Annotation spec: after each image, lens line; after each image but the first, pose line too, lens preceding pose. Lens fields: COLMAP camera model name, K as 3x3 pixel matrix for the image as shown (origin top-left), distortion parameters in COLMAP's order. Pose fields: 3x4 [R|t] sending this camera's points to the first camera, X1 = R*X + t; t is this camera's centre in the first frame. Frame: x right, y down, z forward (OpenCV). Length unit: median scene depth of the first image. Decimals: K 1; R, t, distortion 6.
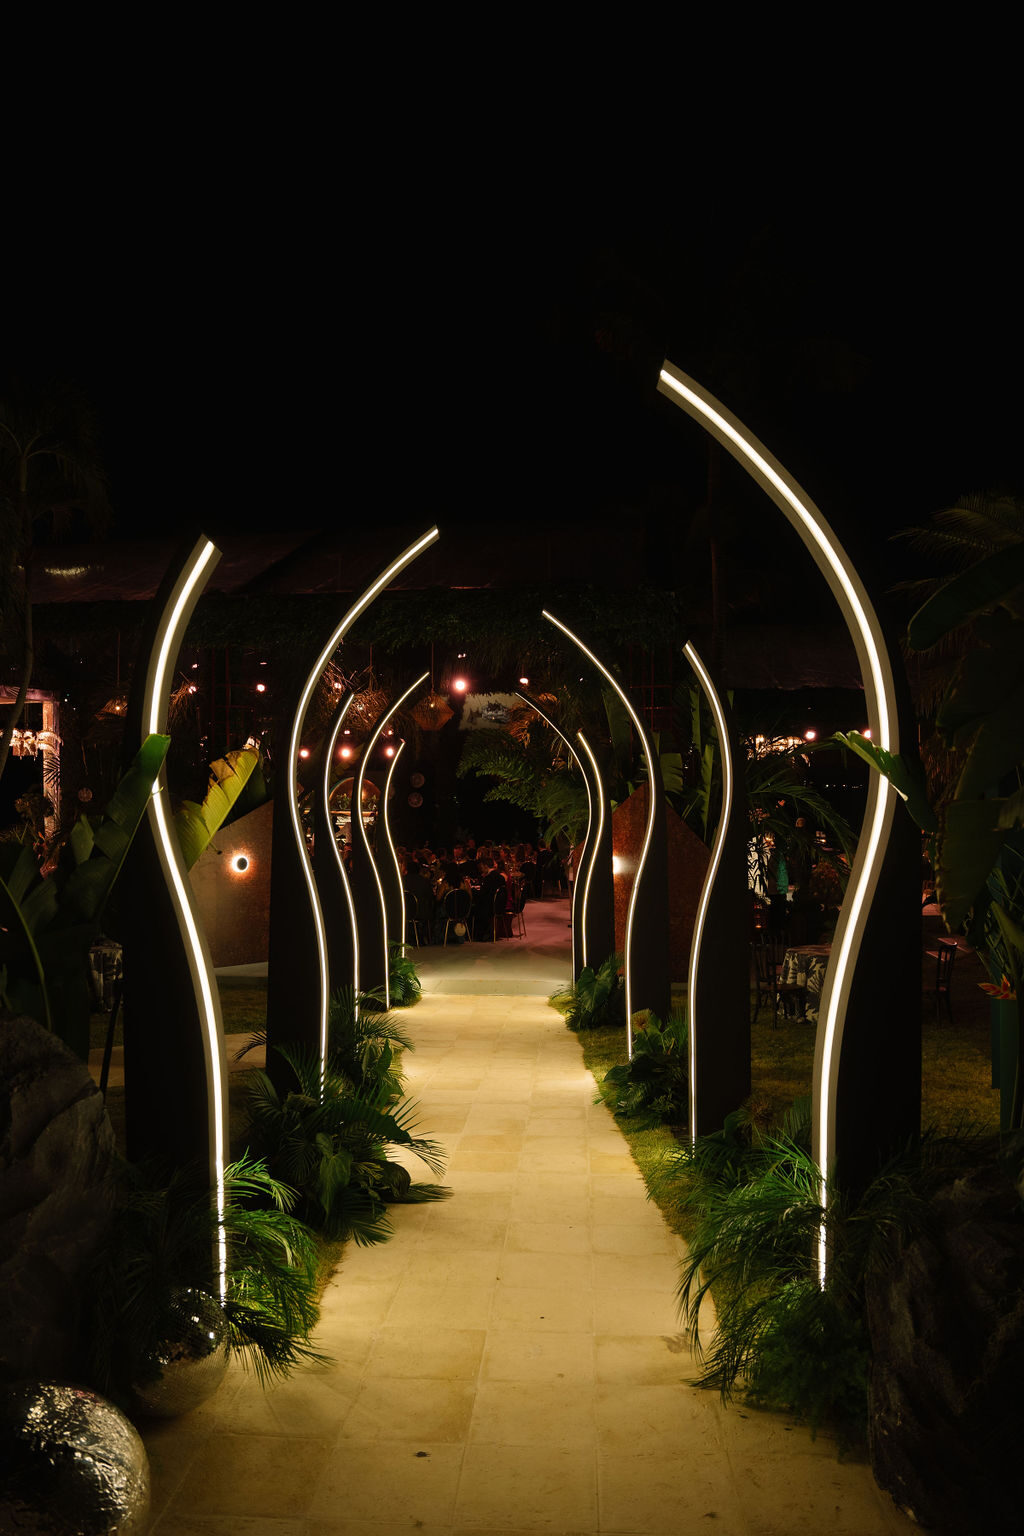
lens RADIAL K [[1082.6, 0, 512.0], [0, 1082.6, 768.0], [0, 0, 1]] dist [-0.132157, 0.128160]
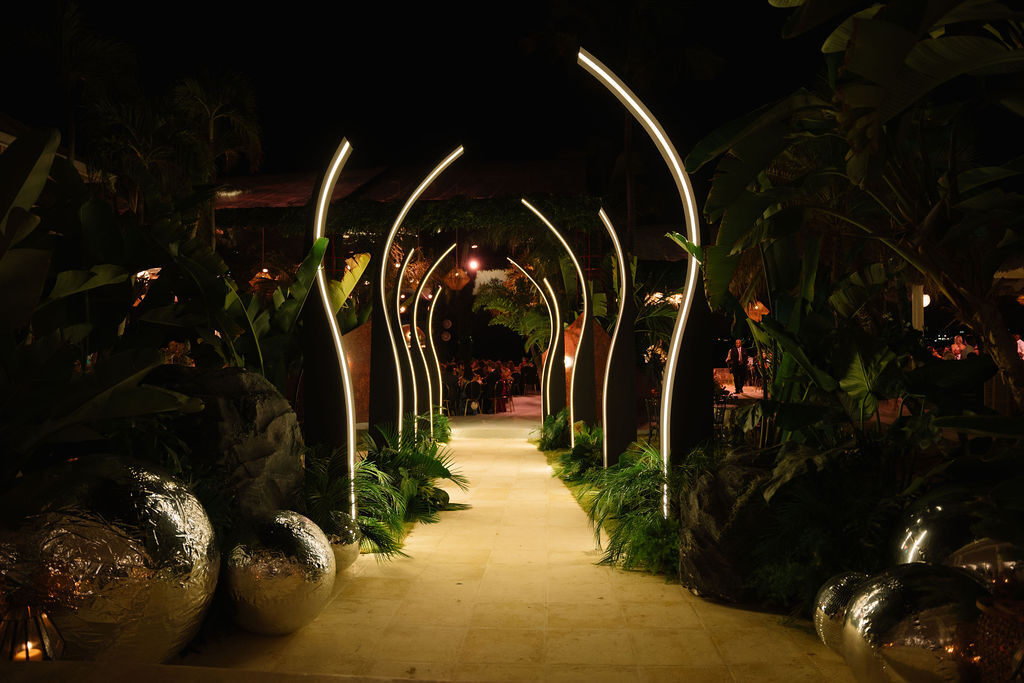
lens RADIAL K [[721.7, 0, 512.0], [0, 721.7, 341.5], [0, 0, 1]] dist [-0.132157, 0.128160]
pose [[0.999967, -0.003450, 0.007396, 0.003239], [0.003478, 0.999987, -0.003746, 0.102006], [-0.007383, 0.003772, 0.999966, -0.190166]]
